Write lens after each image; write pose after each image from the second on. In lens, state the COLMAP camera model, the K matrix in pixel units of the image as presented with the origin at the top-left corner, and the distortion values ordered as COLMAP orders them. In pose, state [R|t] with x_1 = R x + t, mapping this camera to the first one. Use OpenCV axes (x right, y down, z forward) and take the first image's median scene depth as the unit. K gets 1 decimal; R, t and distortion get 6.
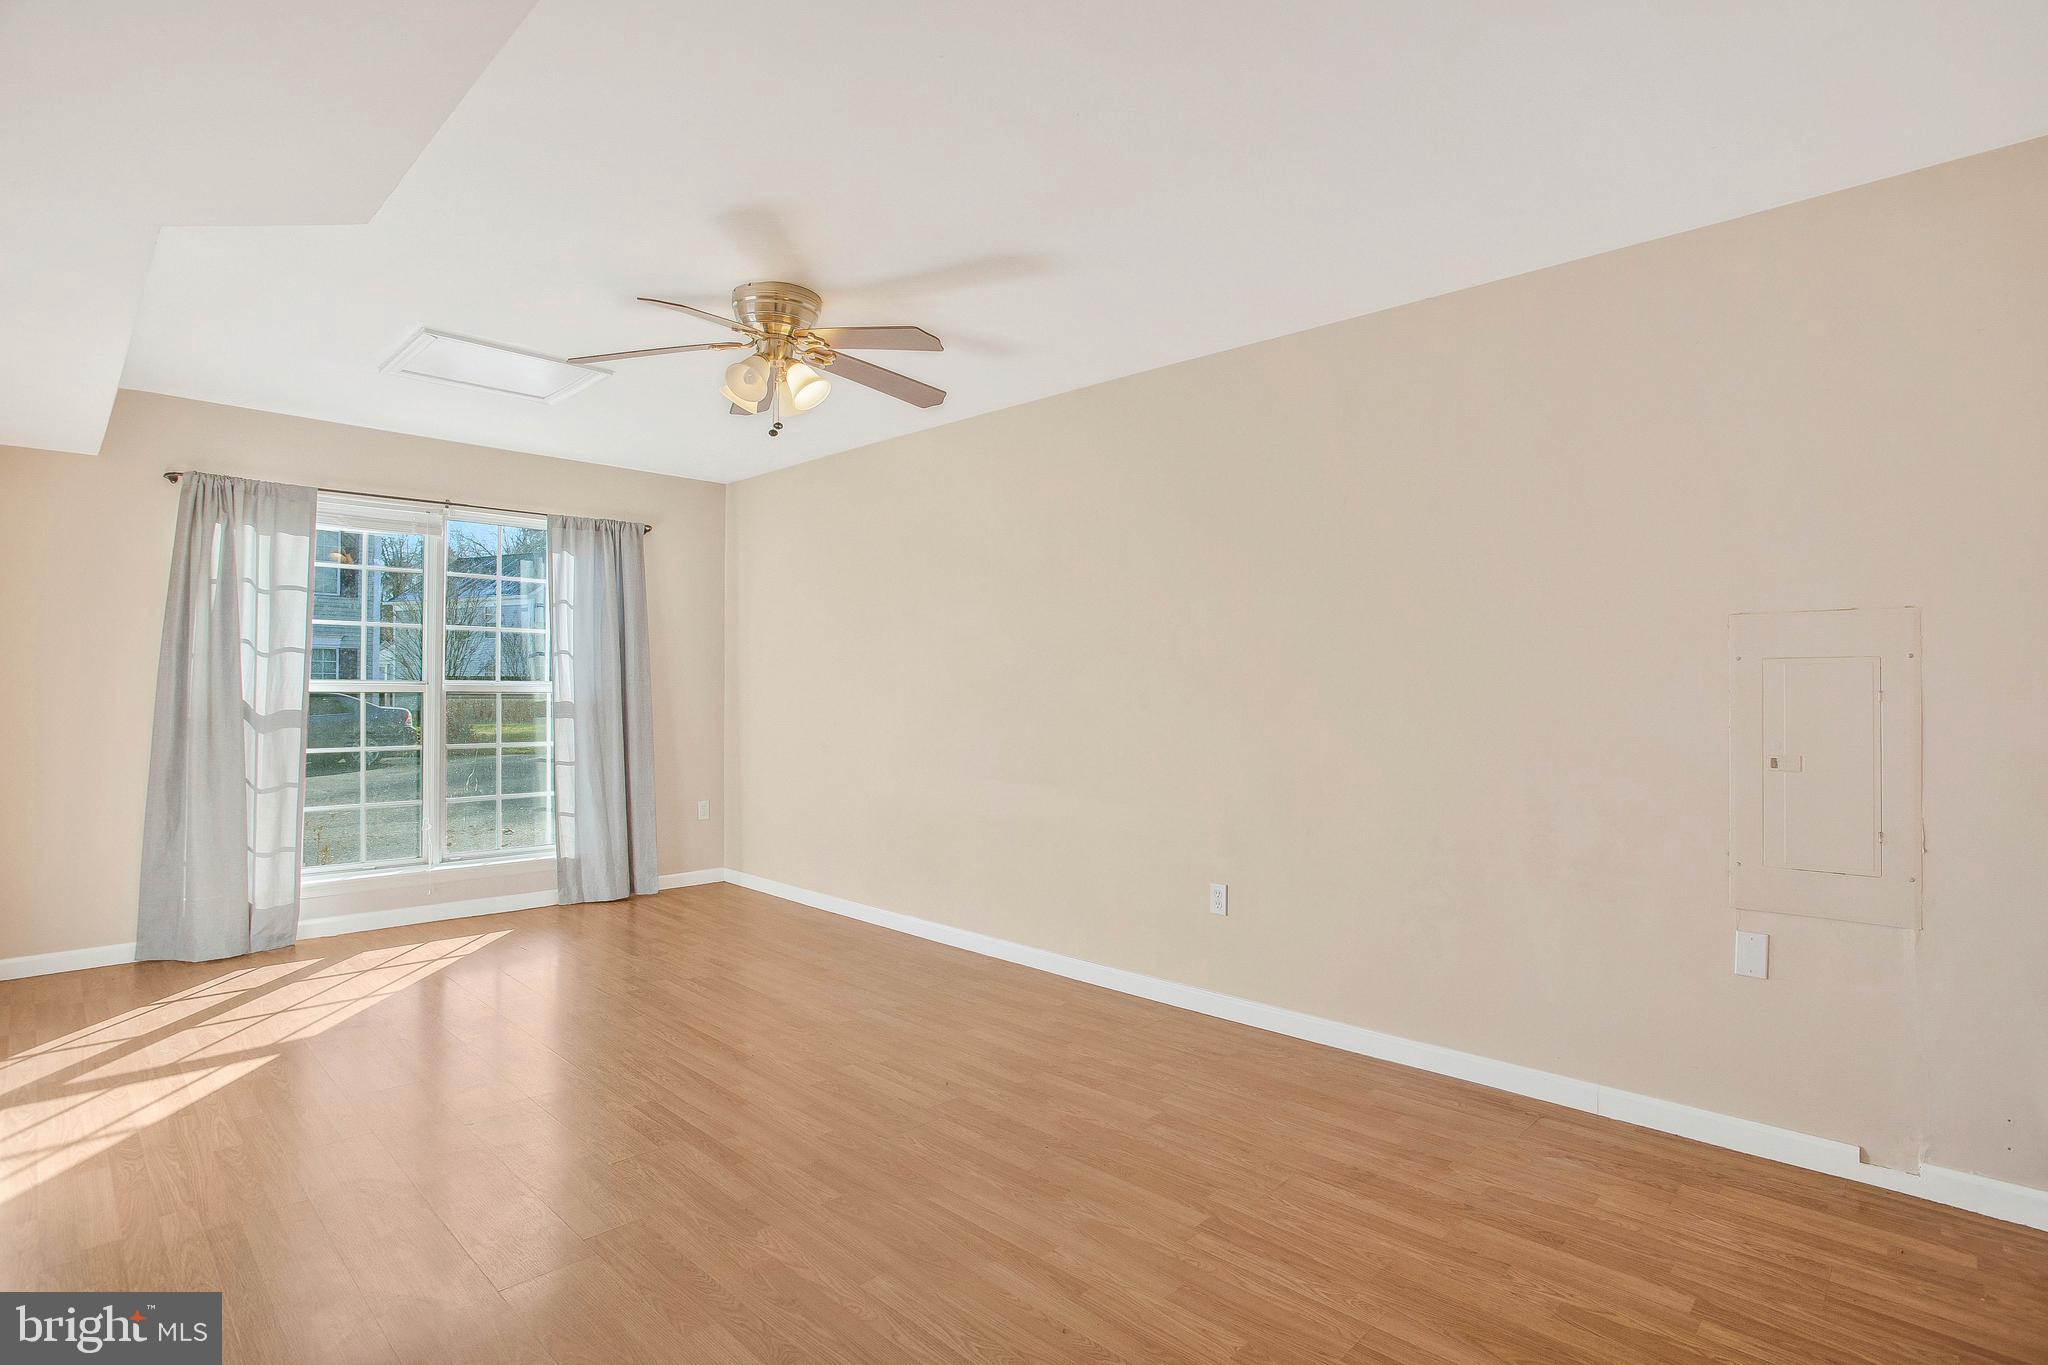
lens RADIAL K [[1033.6, 0, 1029.2], [0, 1033.6, 691.8], [0, 0, 1]] dist [0.013322, 0.000733]
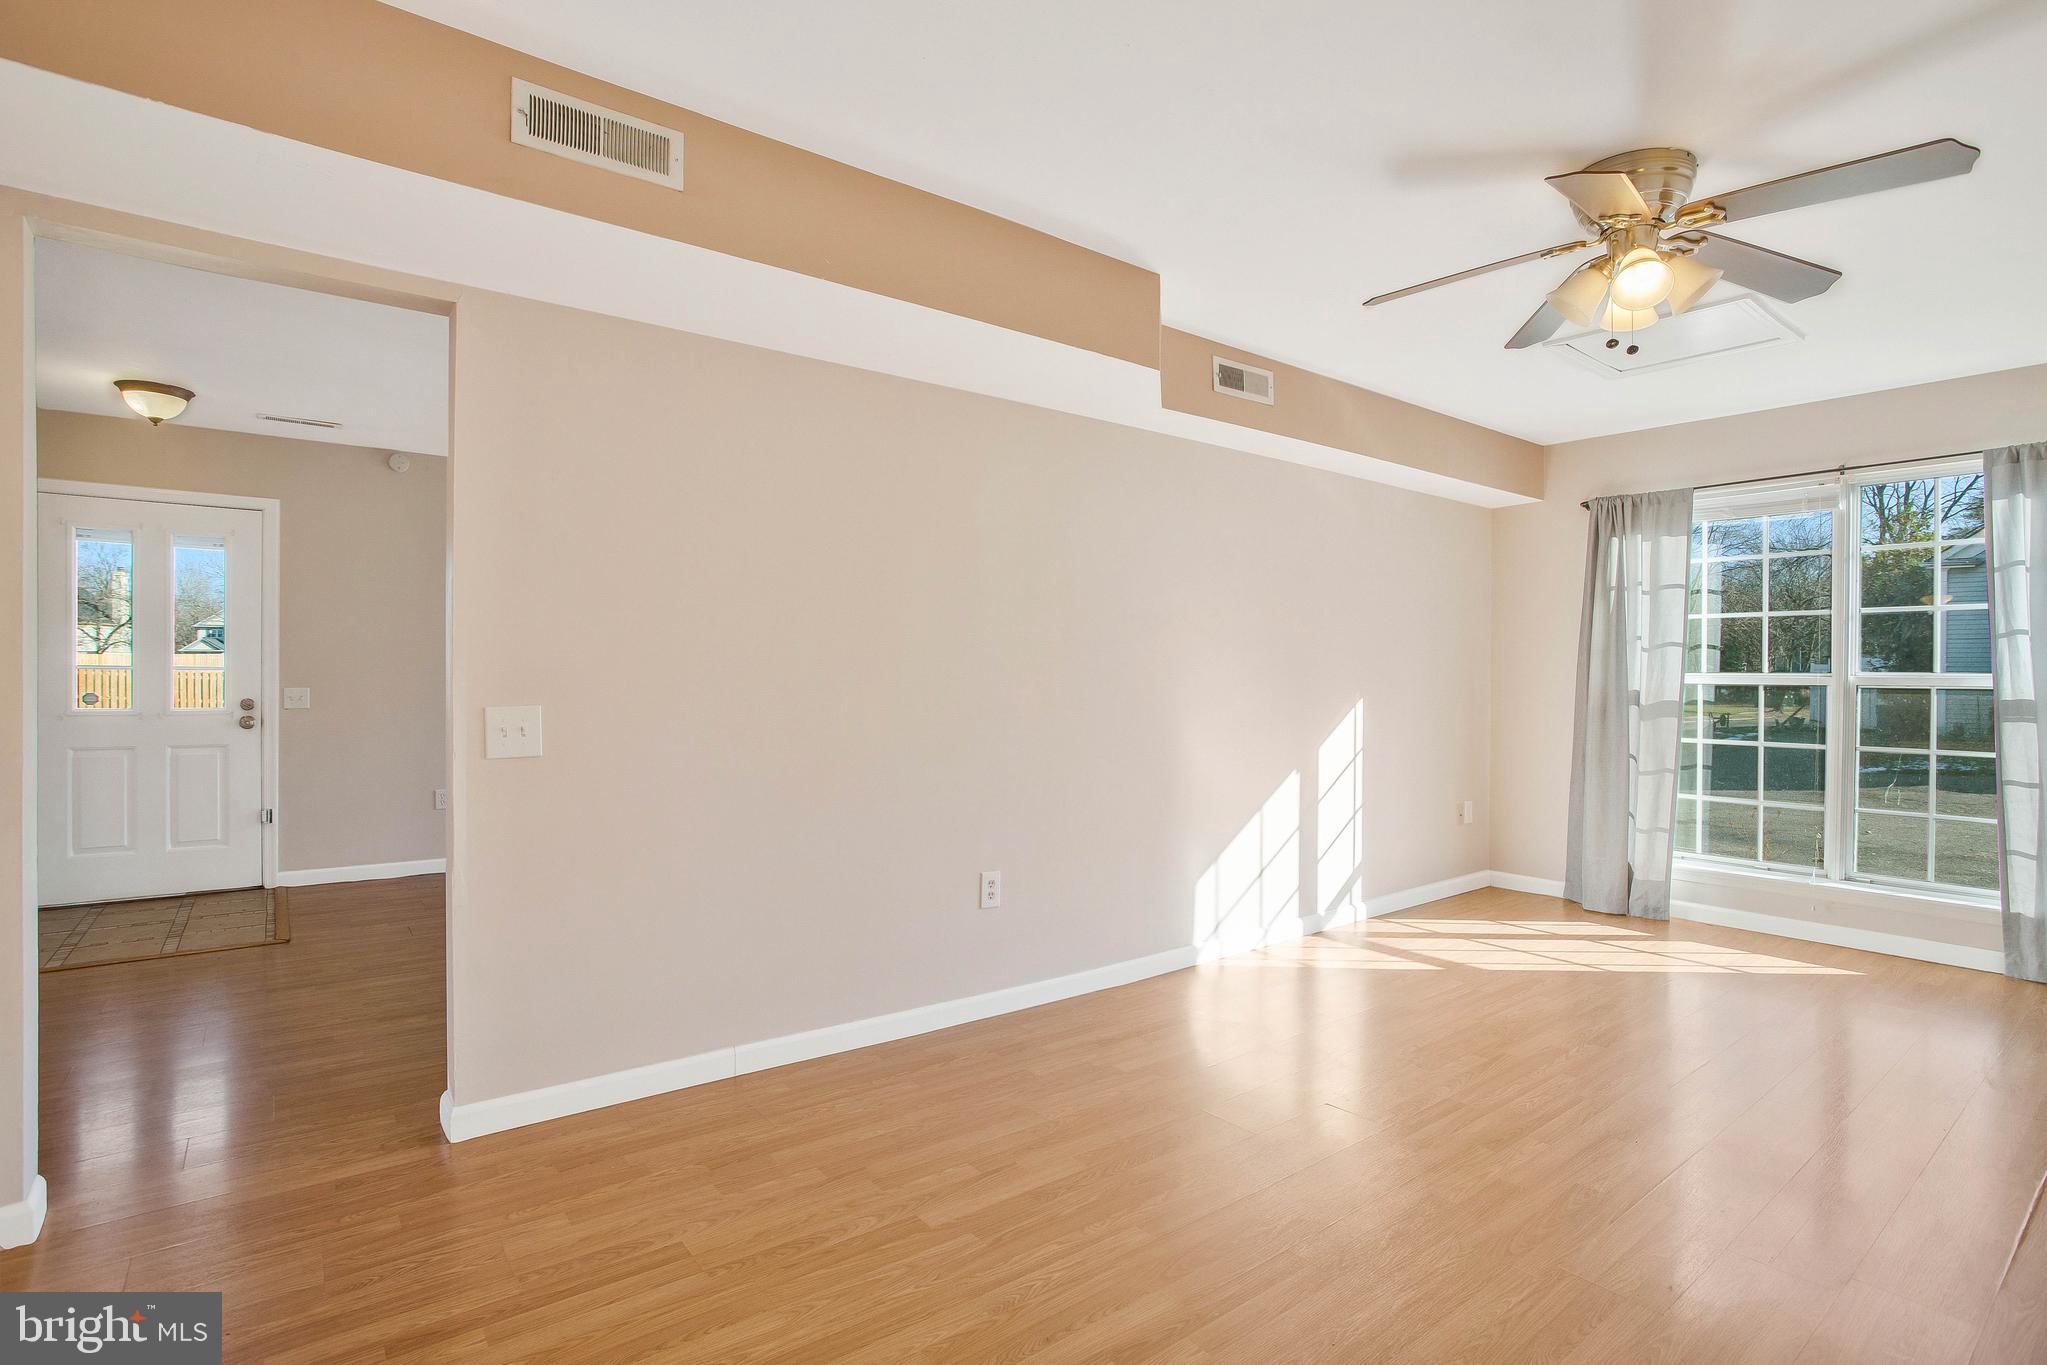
lens RADIAL K [[1056.4, 0, 1016.0], [0, 1056.4, 680.2], [0, 0, 1]] dist [-0.029273, 0.000634]
pose [[-0.141239, -0.001615, -0.989974, 0.449671], [-0.009086, 0.999959, -0.000335, 0.003031], [0.989934, 0.008947, -0.141248, 0.489530]]
